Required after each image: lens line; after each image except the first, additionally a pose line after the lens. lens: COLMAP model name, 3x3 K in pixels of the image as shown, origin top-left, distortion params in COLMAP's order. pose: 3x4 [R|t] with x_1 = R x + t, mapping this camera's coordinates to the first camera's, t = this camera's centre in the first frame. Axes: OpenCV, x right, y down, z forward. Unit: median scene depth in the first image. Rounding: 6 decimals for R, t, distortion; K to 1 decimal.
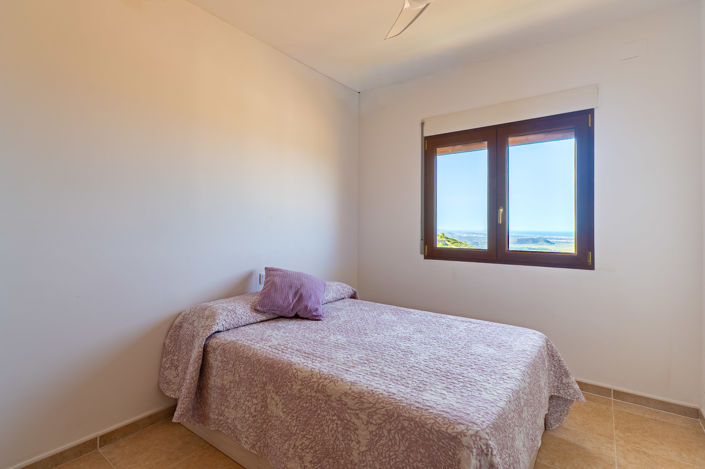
lens RADIAL K [[349.8, 0, 351.8], [0, 349.8, 230.3], [0, 0, 1]] dist [0.001300, -0.000623]
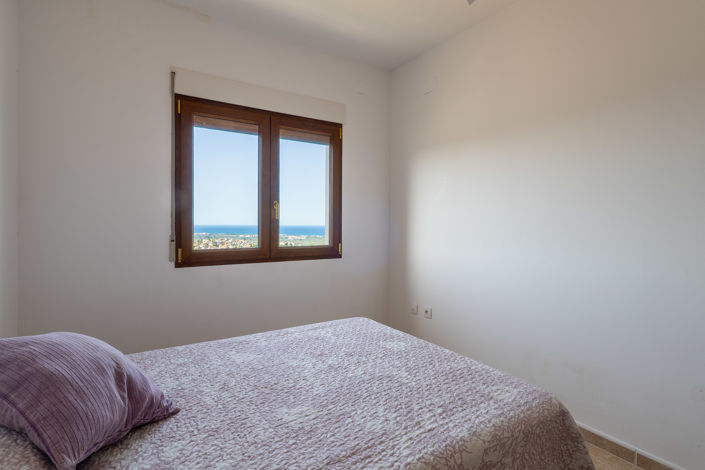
lens RADIAL K [[349.8, 0, 346.4], [0, 349.8, 234.8], [0, 0, 1]] dist [0.001300, -0.000623]
pose [[0.347717, -0.037543, 0.936847, -0.401257], [0.007455, 0.999277, 0.037278, -0.010785], [-0.937570, -0.005978, 0.347746, 0.513796]]
